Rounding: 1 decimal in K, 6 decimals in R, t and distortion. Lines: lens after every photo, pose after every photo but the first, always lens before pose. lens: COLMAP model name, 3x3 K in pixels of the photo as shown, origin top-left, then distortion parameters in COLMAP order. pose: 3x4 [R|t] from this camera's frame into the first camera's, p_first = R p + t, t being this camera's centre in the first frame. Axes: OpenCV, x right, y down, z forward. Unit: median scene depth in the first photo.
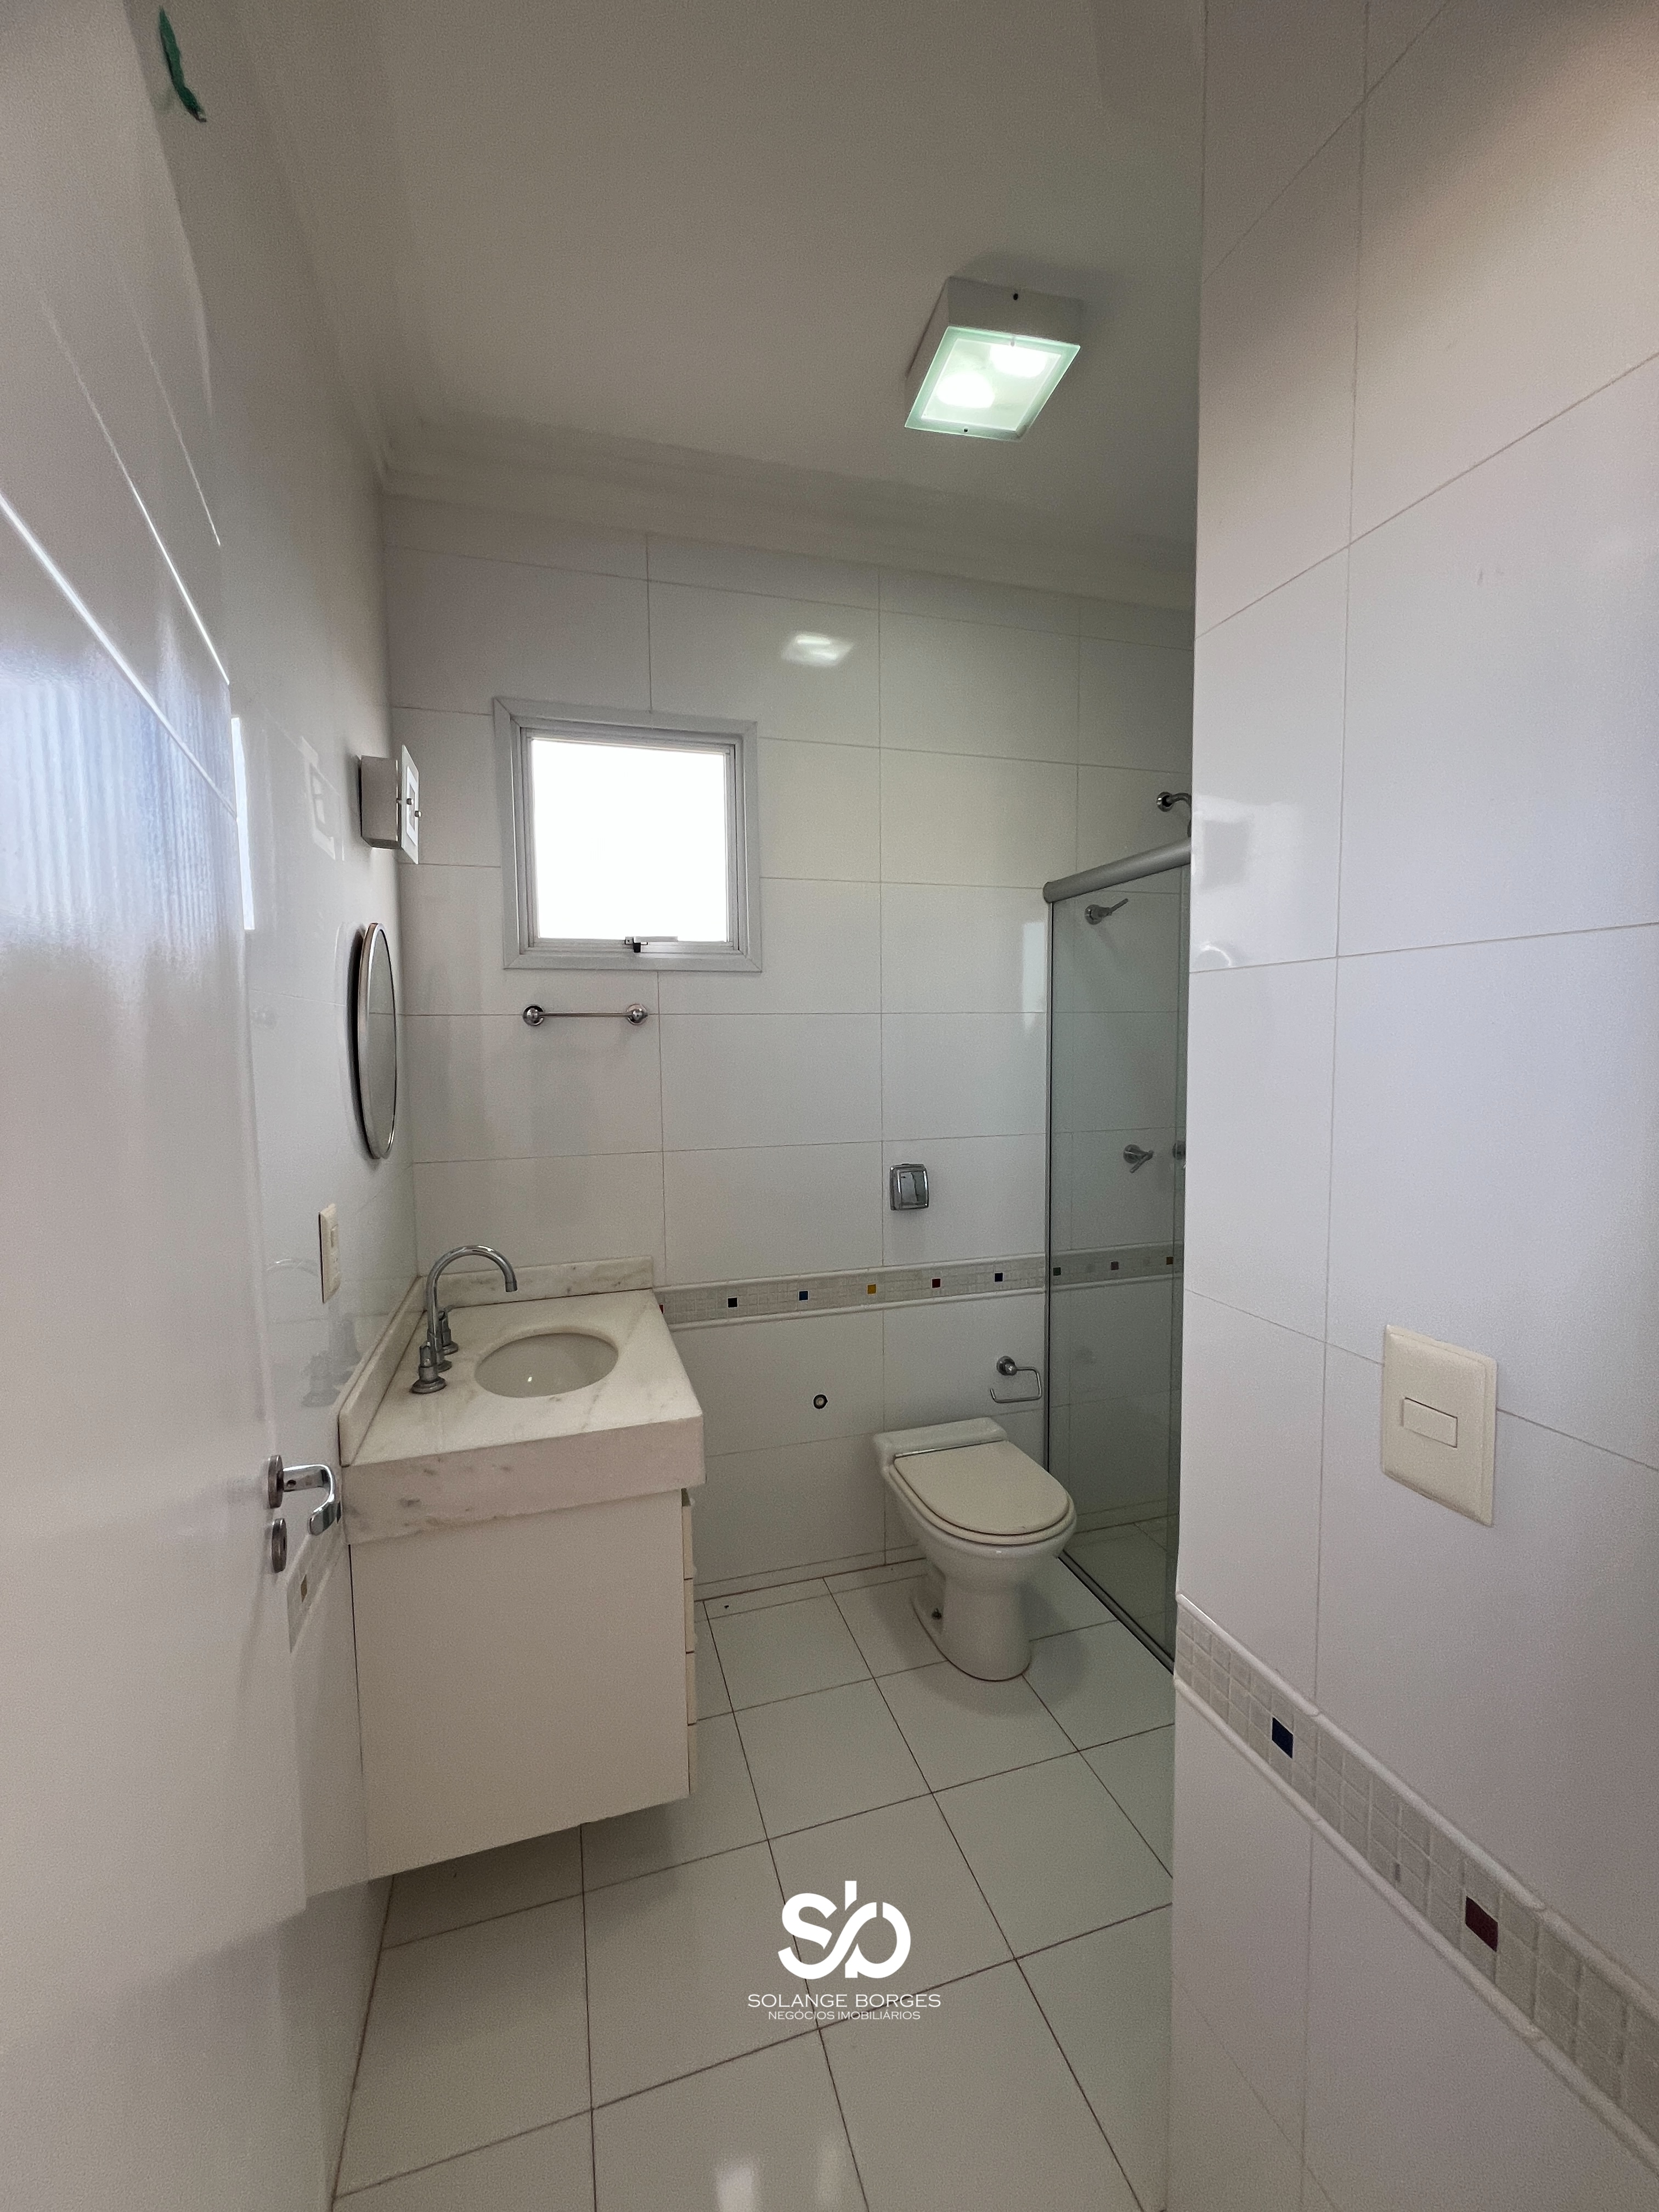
lens RADIAL K [[886.4, 0, 827.6], [0, 886.4, 1105.9], [0, 0, 1]] dist [0.000893, 0.000088]
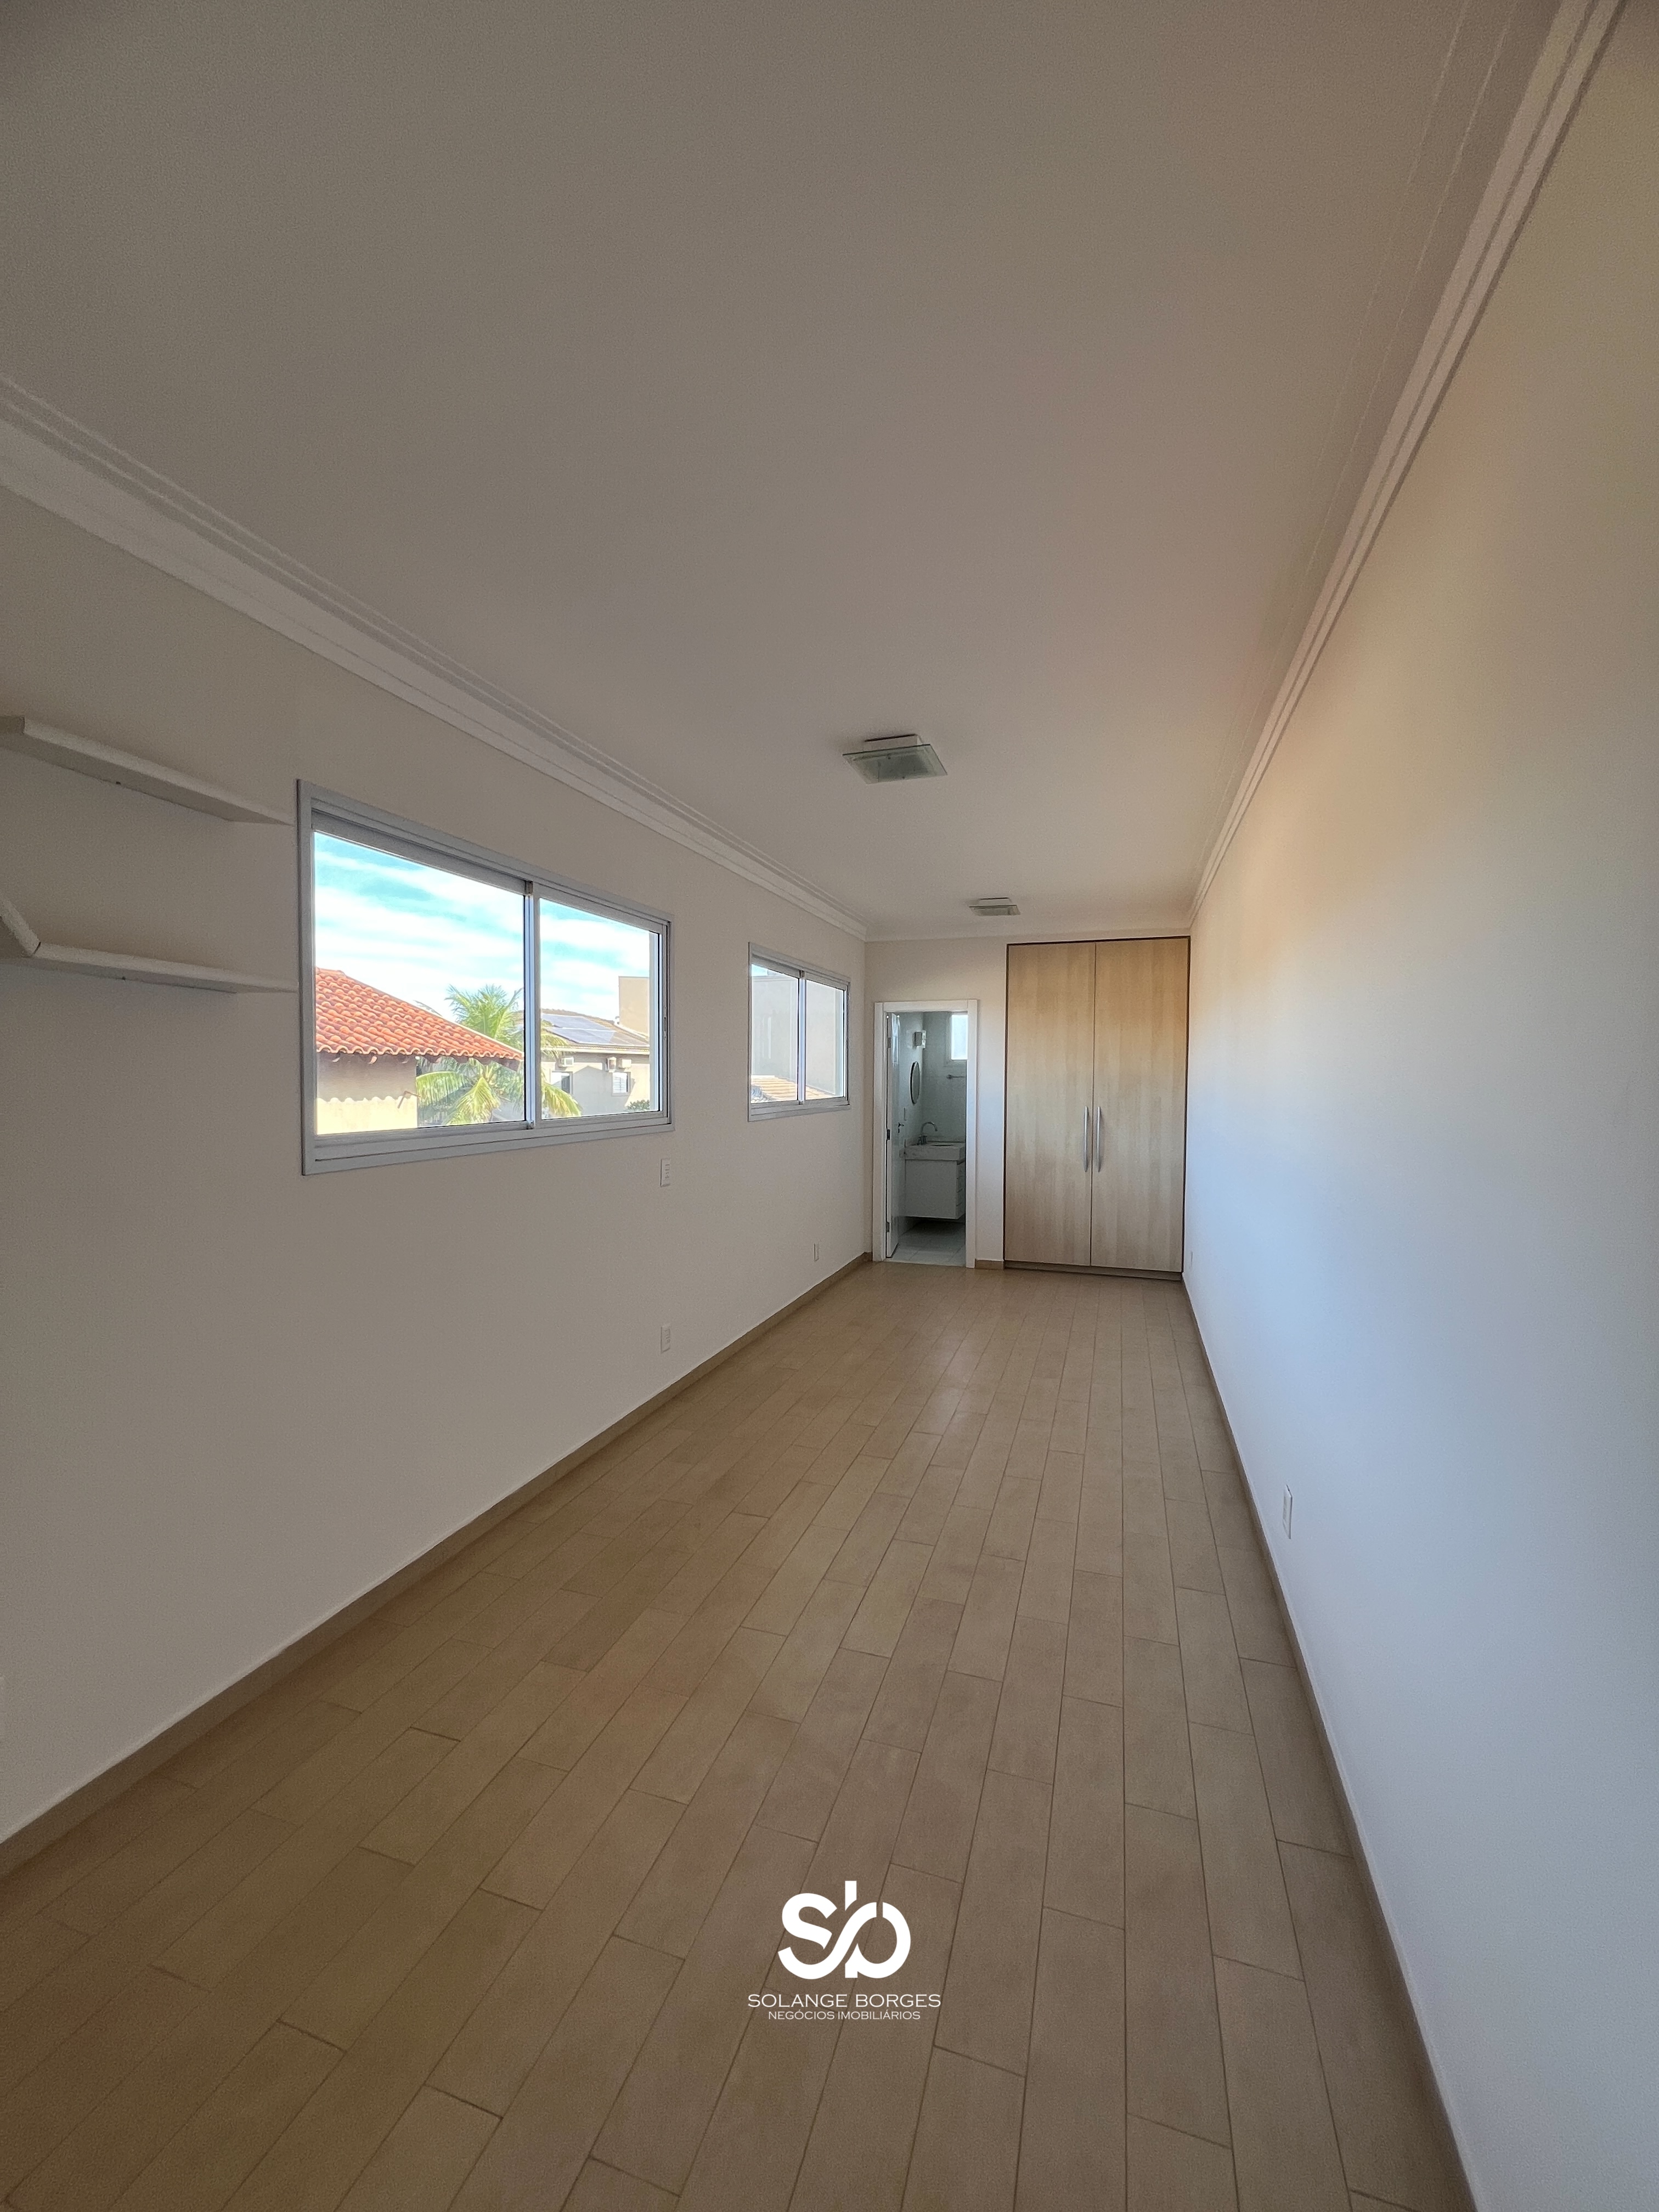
lens RADIAL K [[886.4, 0, 827.6], [0, 886.4, 1105.9], [0, 0, 1]] dist [0.000893, 0.000088]
pose [[0.815432, 0.036083, -0.577727, 2.247572], [-0.062036, 0.997755, -0.025244, 0.253164], [0.575519, 0.056425, 0.815839, -3.836755]]
